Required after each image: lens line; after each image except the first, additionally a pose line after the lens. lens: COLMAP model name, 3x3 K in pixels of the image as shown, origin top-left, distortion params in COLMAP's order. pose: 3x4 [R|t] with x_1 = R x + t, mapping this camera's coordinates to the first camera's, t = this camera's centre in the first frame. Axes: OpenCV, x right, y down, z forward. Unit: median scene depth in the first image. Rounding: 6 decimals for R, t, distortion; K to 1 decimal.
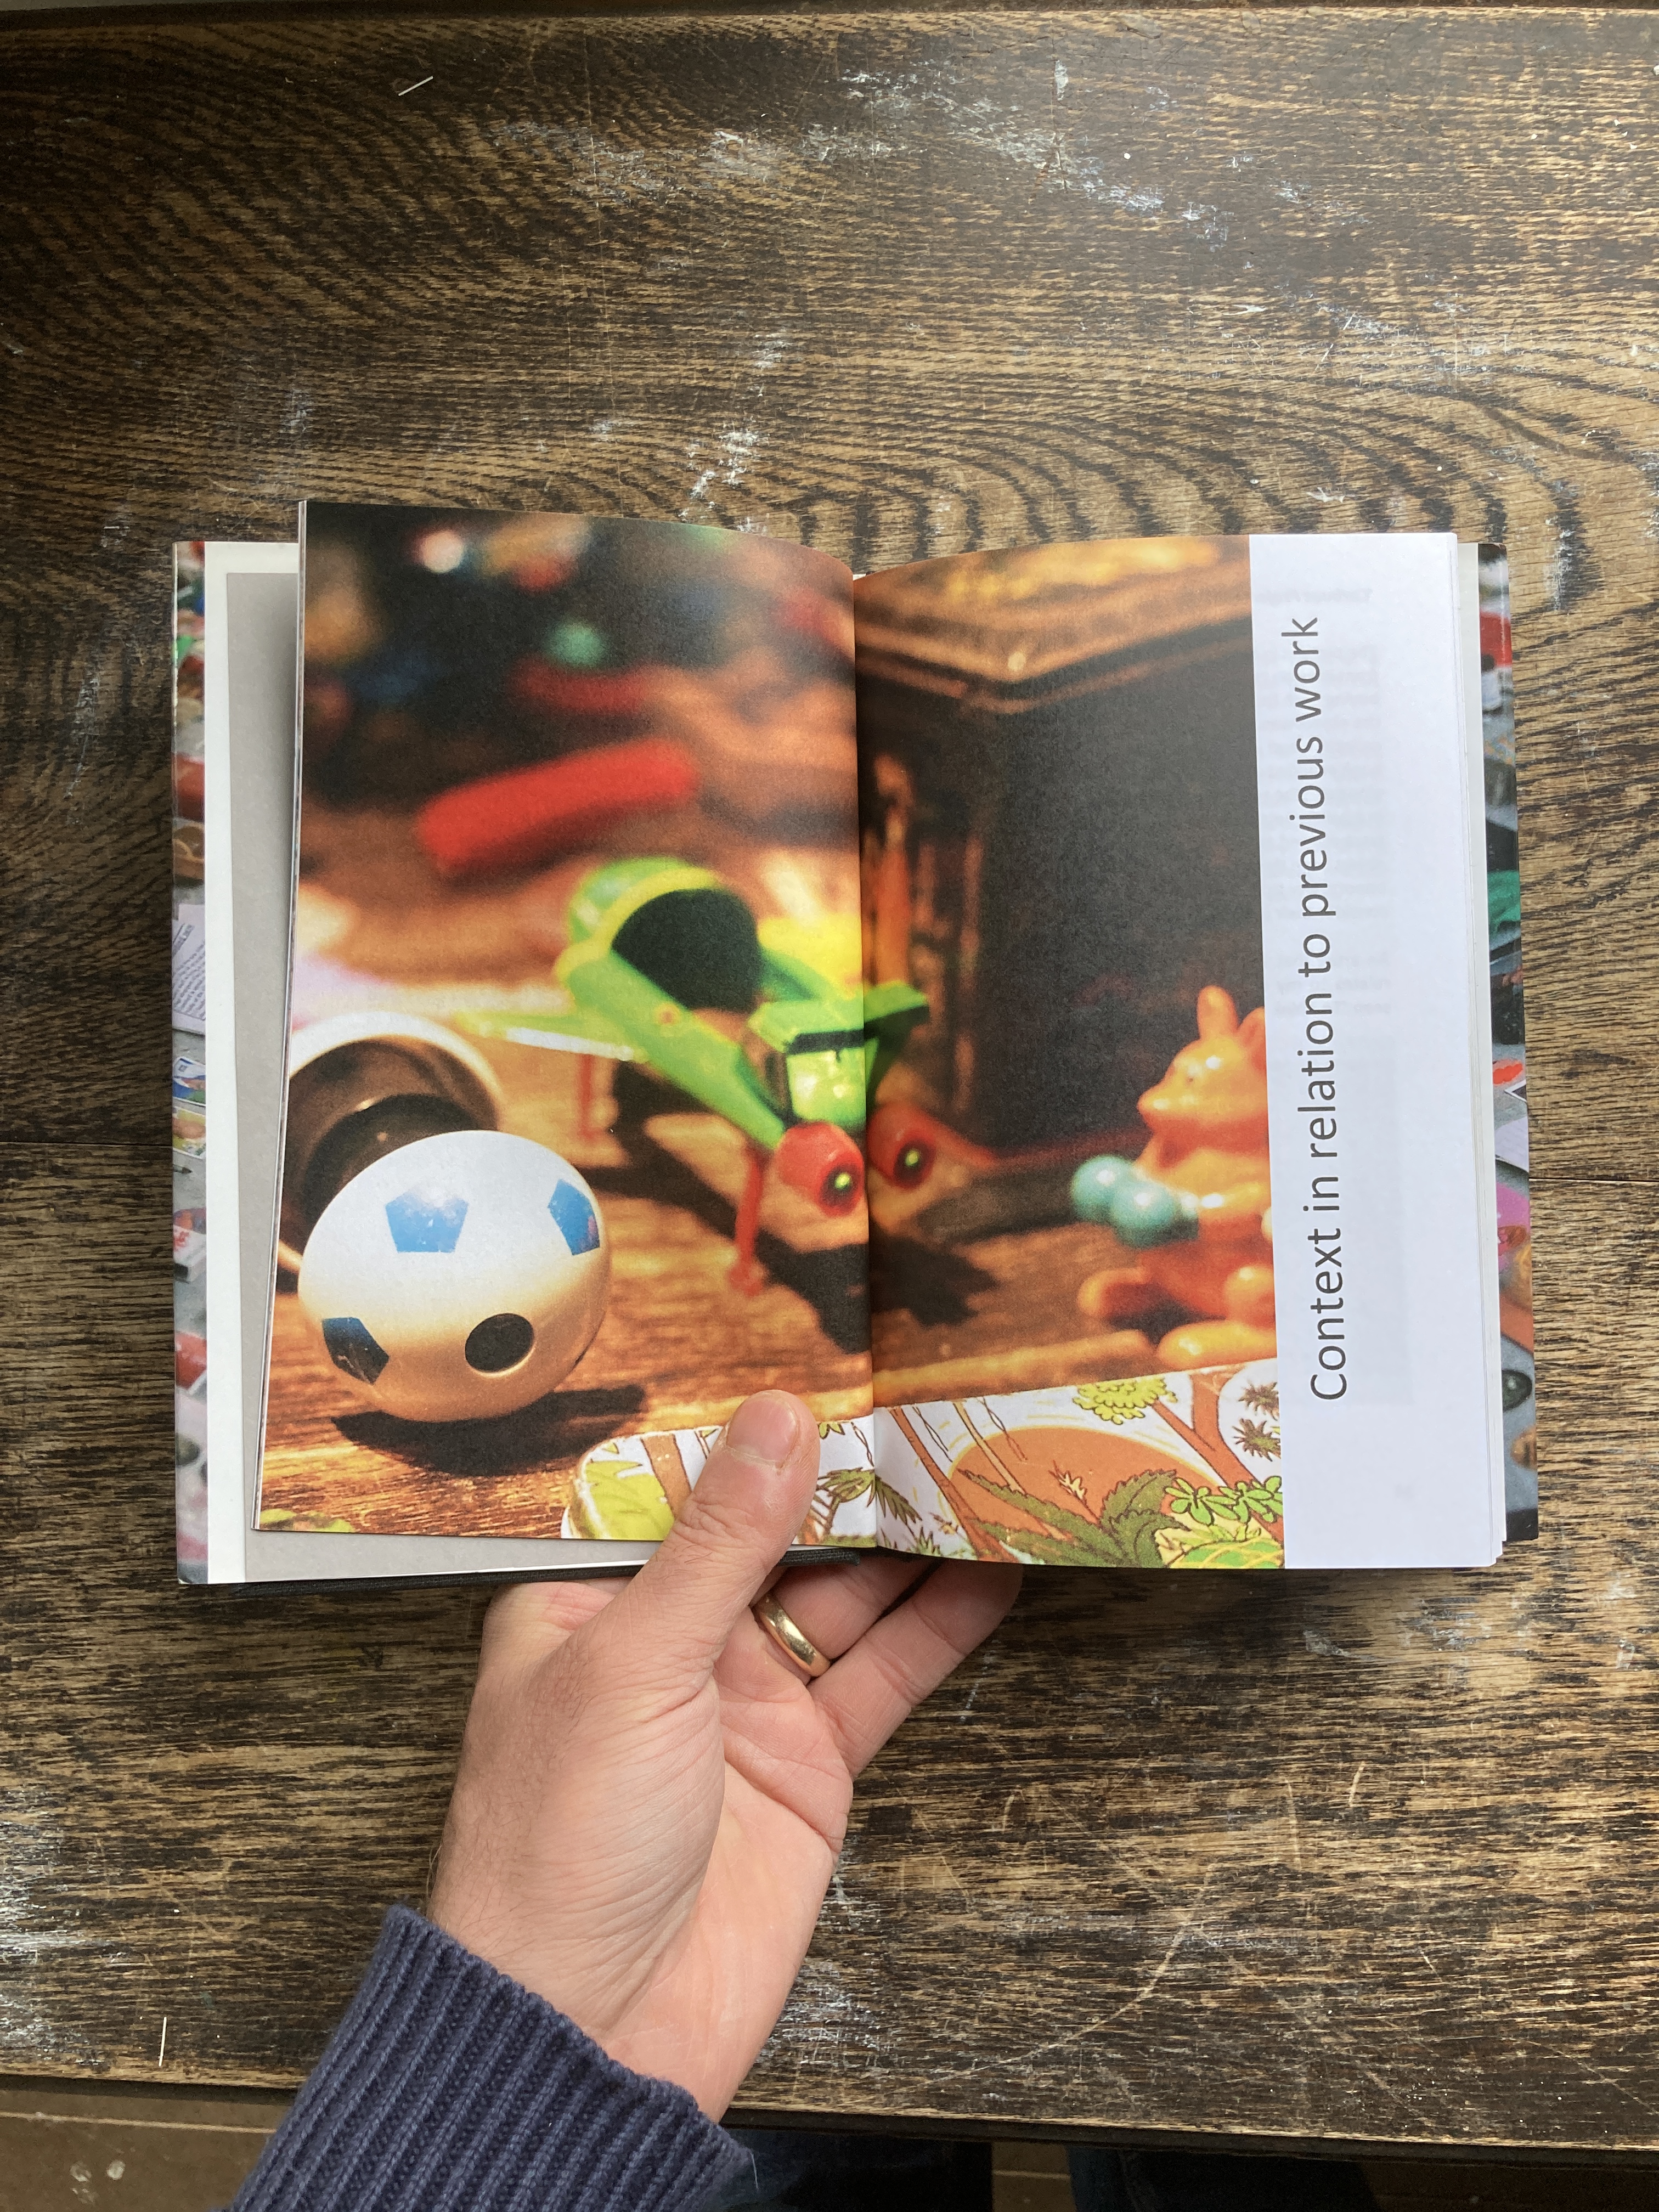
lens RADIAL K [[1790.1, 0, 828.5], [0, 1790.1, 1108.5], [0, 0, 1]] dist [0.028598, -0.019523]
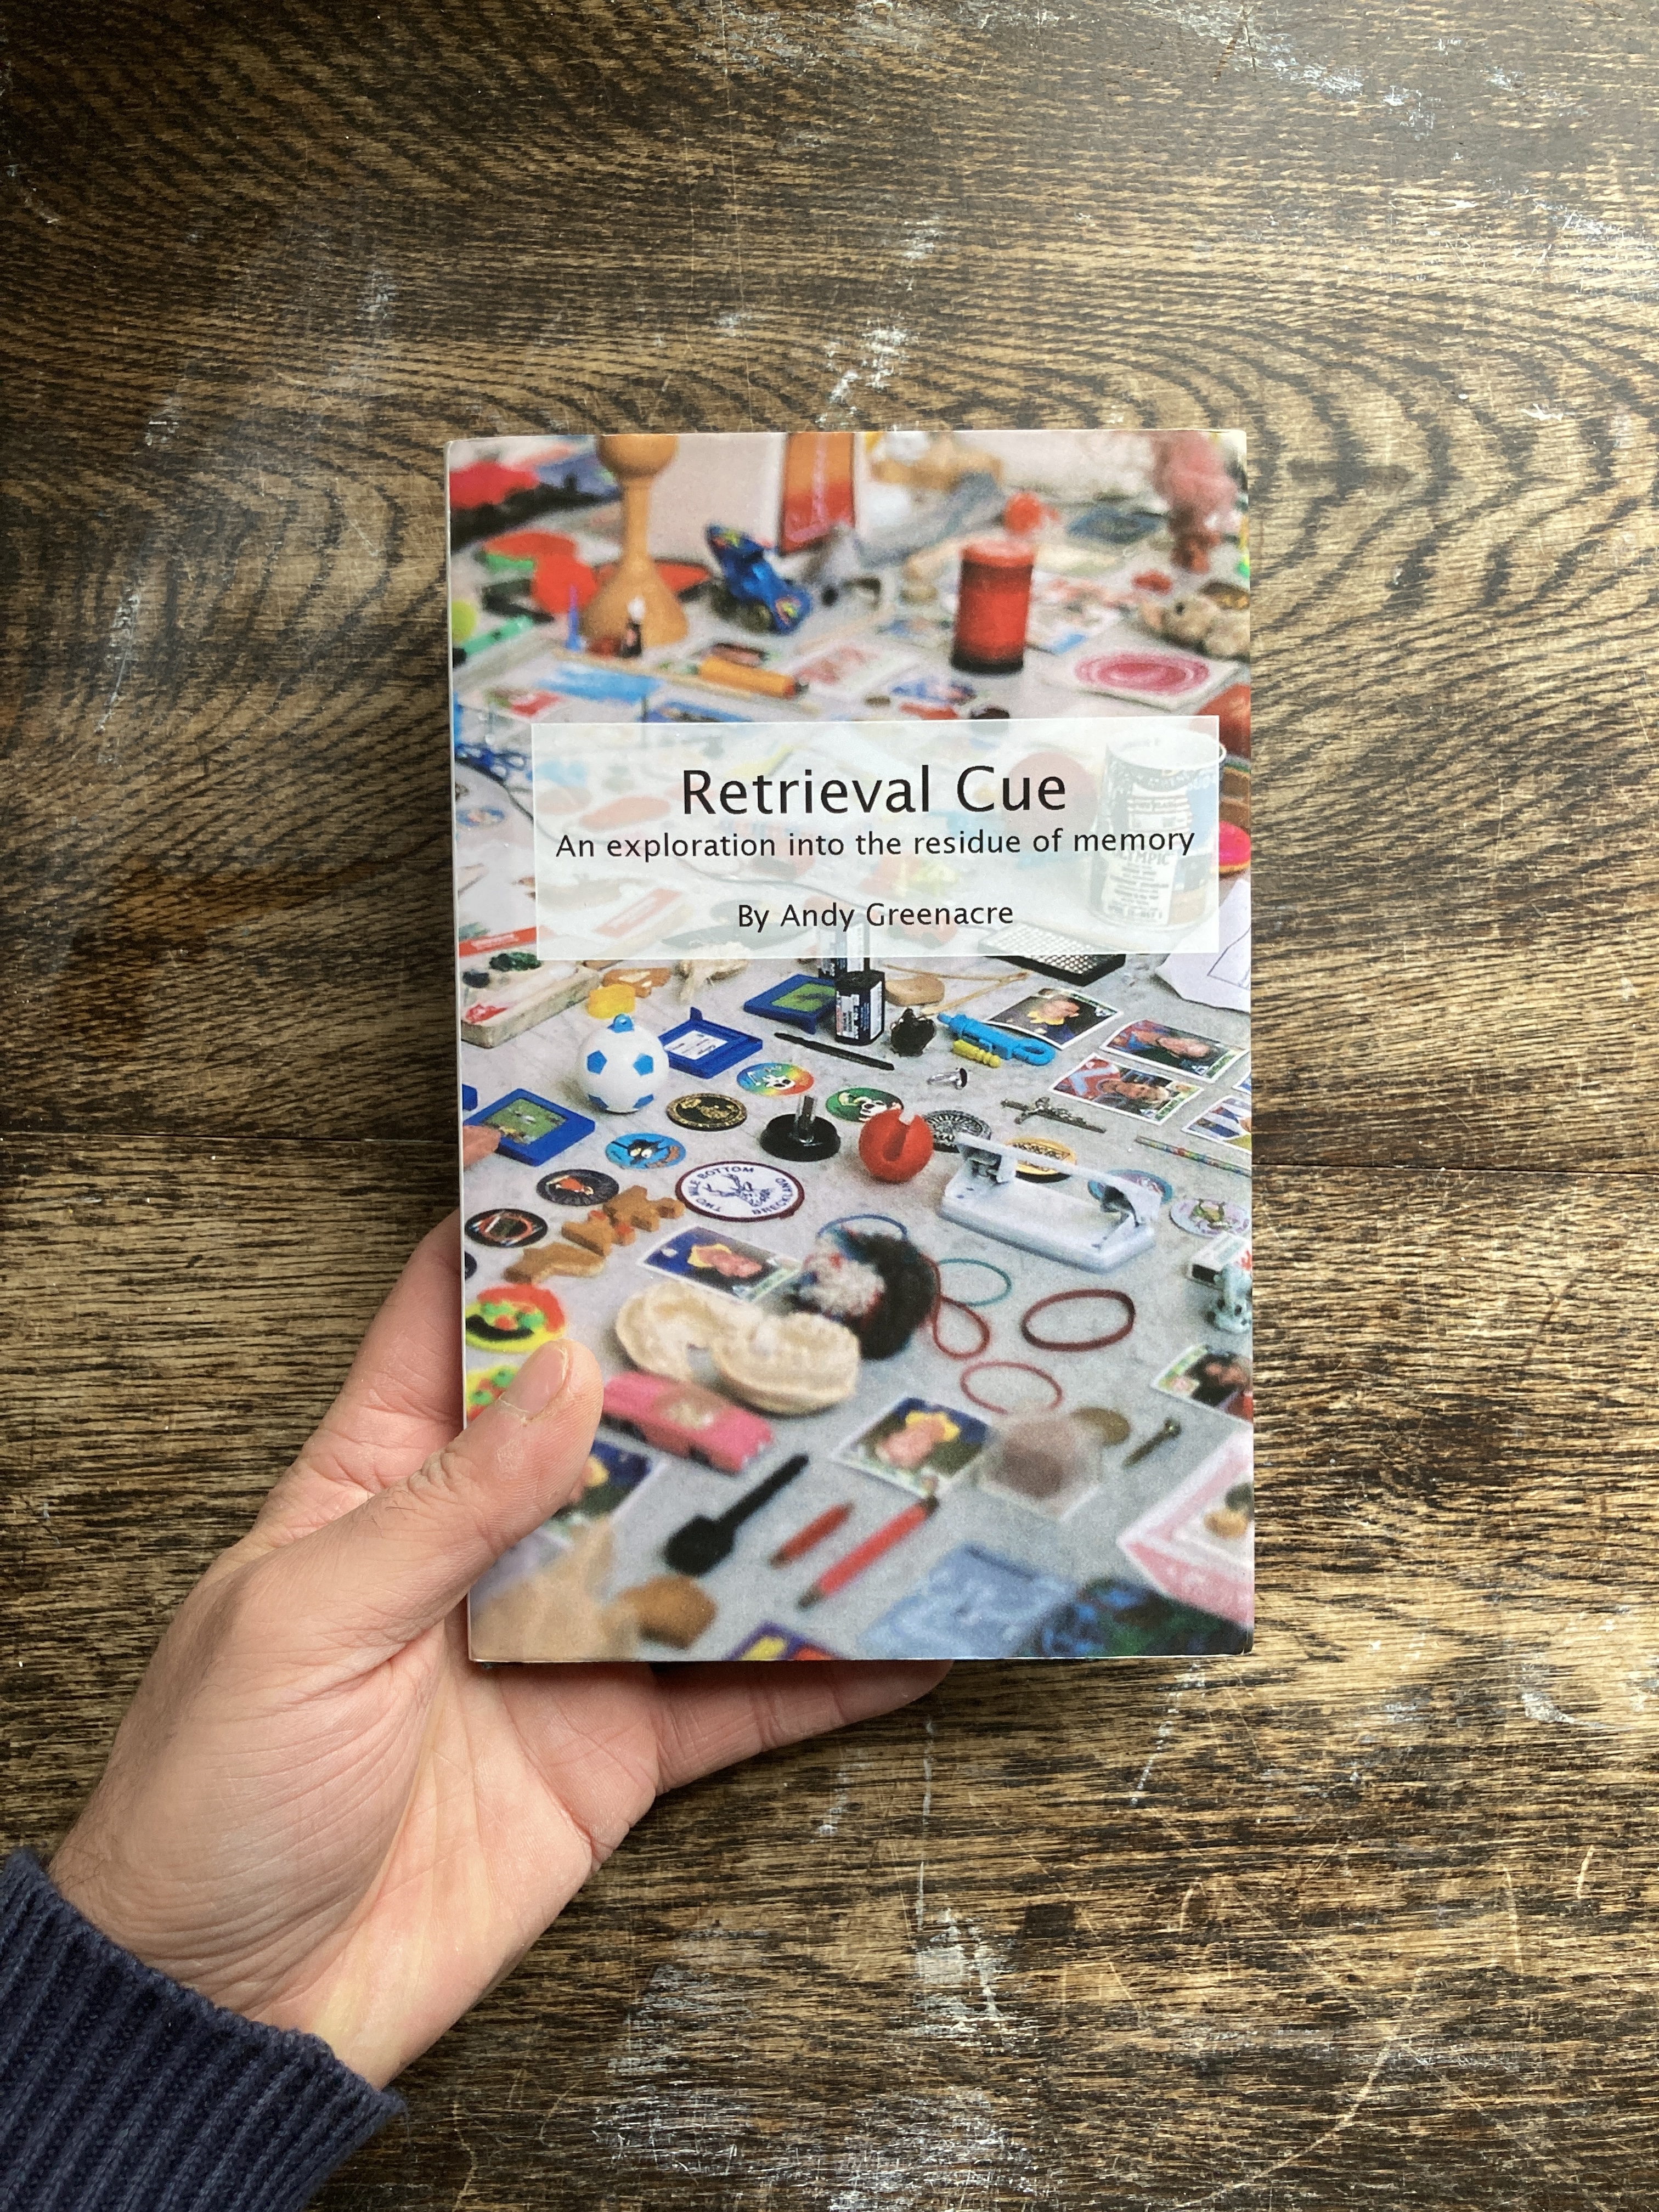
lens RADIAL K [[1790.1, 0, 824.7], [0, 1790.1, 1103.9], [0, 0, 1]] dist [0.028598, -0.019523]
pose [[0.996303, 0.005684, -0.085715, -0.001459], [-0.005122, 0.999964, 0.006771, -0.001651], [0.085751, -0.006307, 0.996297, 0.120712]]
